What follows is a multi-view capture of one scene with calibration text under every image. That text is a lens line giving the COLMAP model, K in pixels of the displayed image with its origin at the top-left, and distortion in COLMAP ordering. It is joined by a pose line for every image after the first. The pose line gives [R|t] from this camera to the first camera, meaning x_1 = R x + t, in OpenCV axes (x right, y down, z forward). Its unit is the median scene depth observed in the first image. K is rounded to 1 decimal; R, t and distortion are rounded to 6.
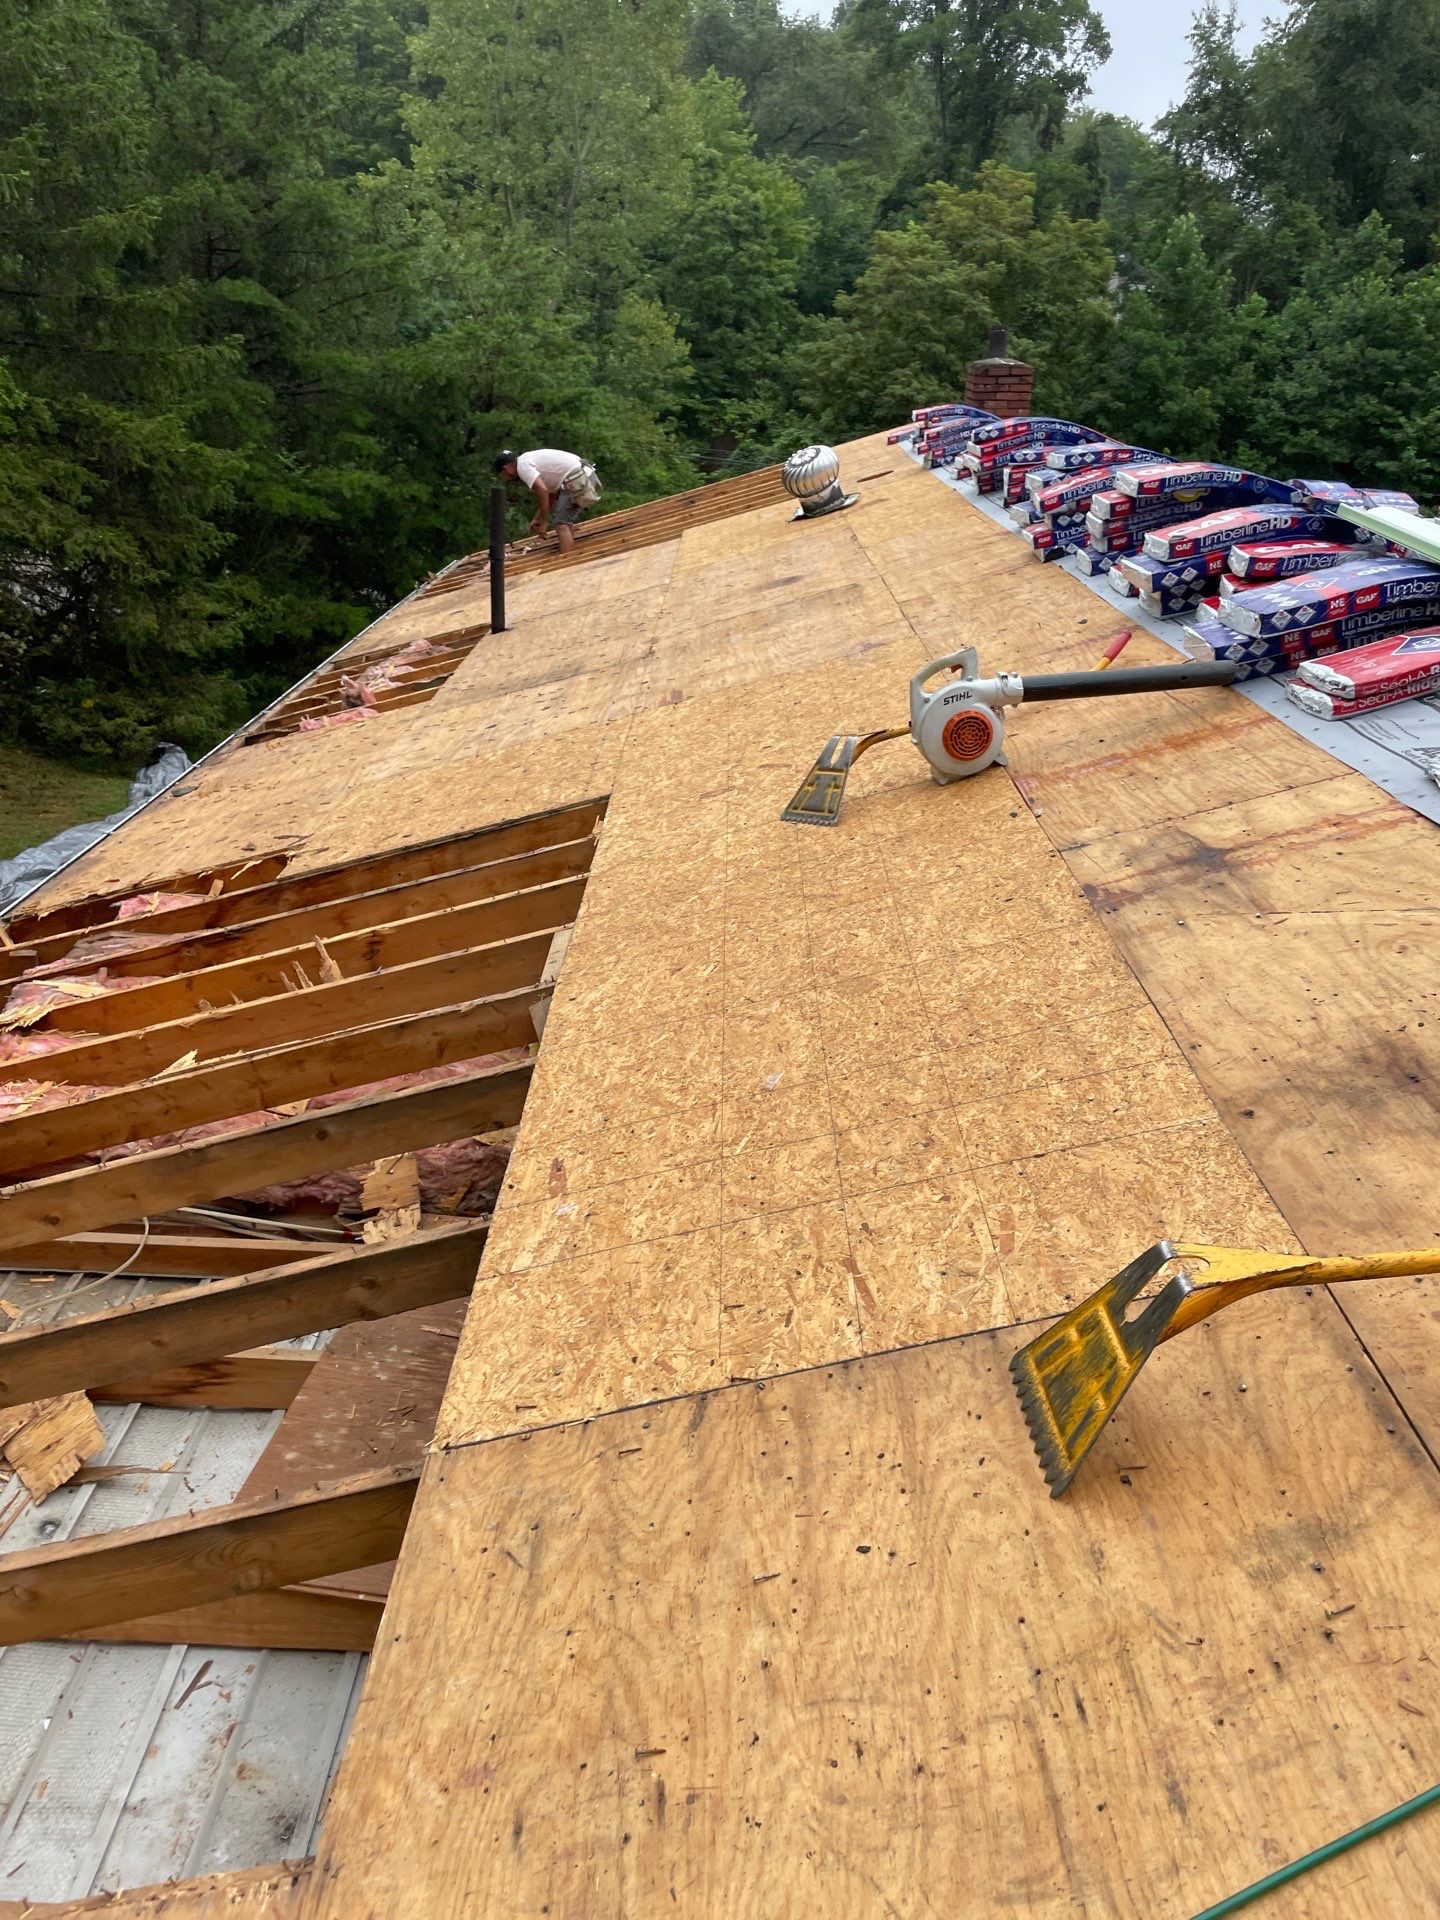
lens RADIAL K [[1475.1, 0, 731.3], [0, 1475.1, 950.7], [0, 0, 1]] dist [0.076308, -0.109139]
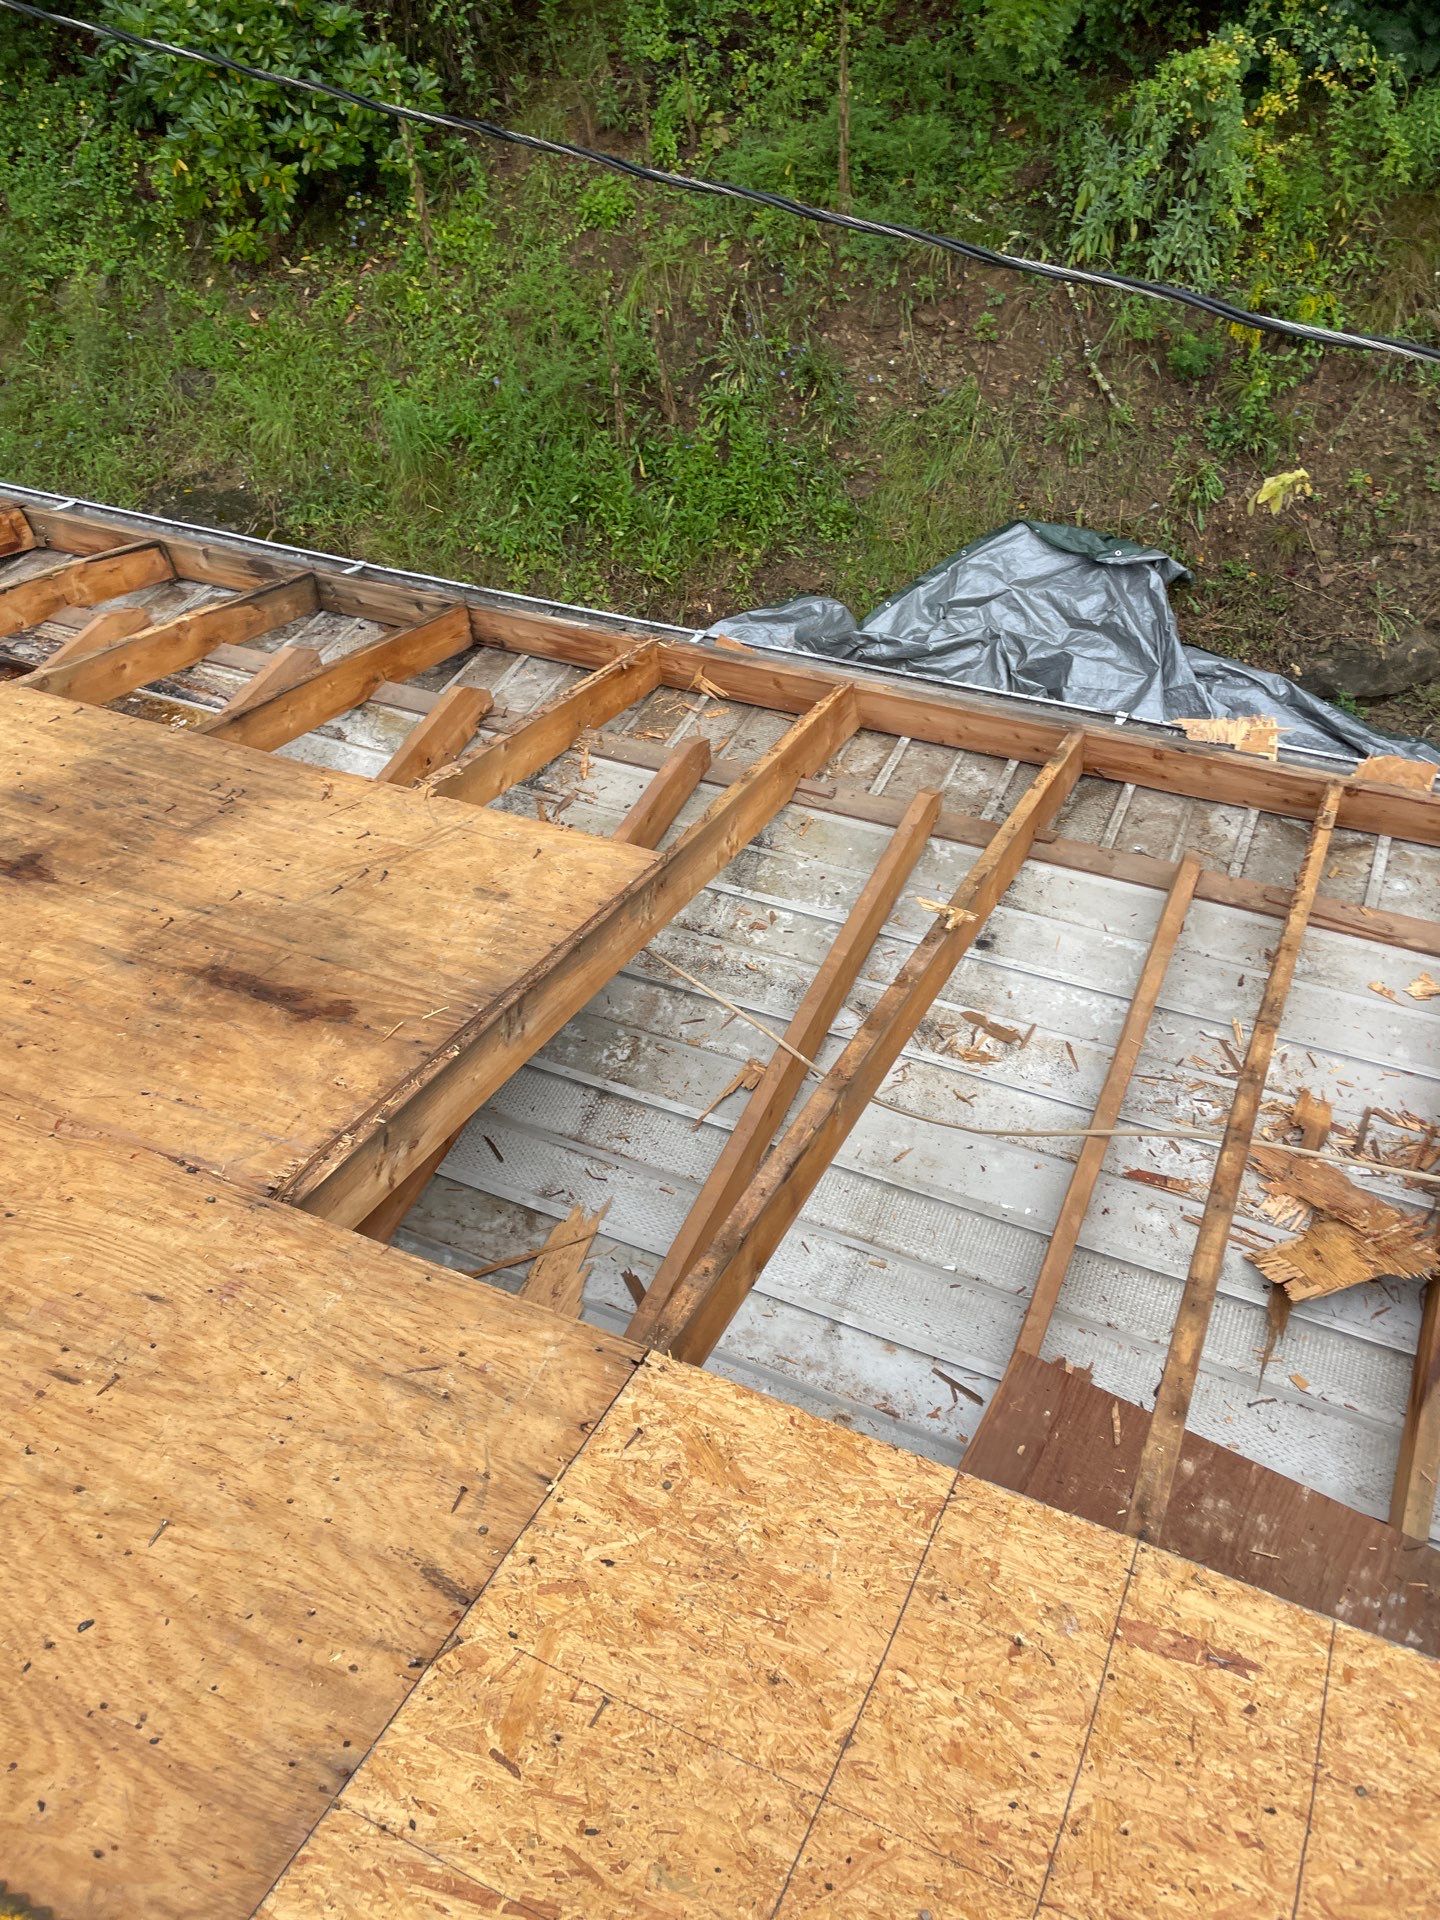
lens RADIAL K [[1475.1, 0, 707.3], [0, 1475.1, 944.4], [0, 0, 1]] dist [0.076308, -0.109139]
pose [[-0.432293, 0.641859, -0.633357, 0.194596], [-0.277560, 0.573561, 0.770706, -0.508574], [0.857953, 0.508965, -0.069792, 0.993710]]
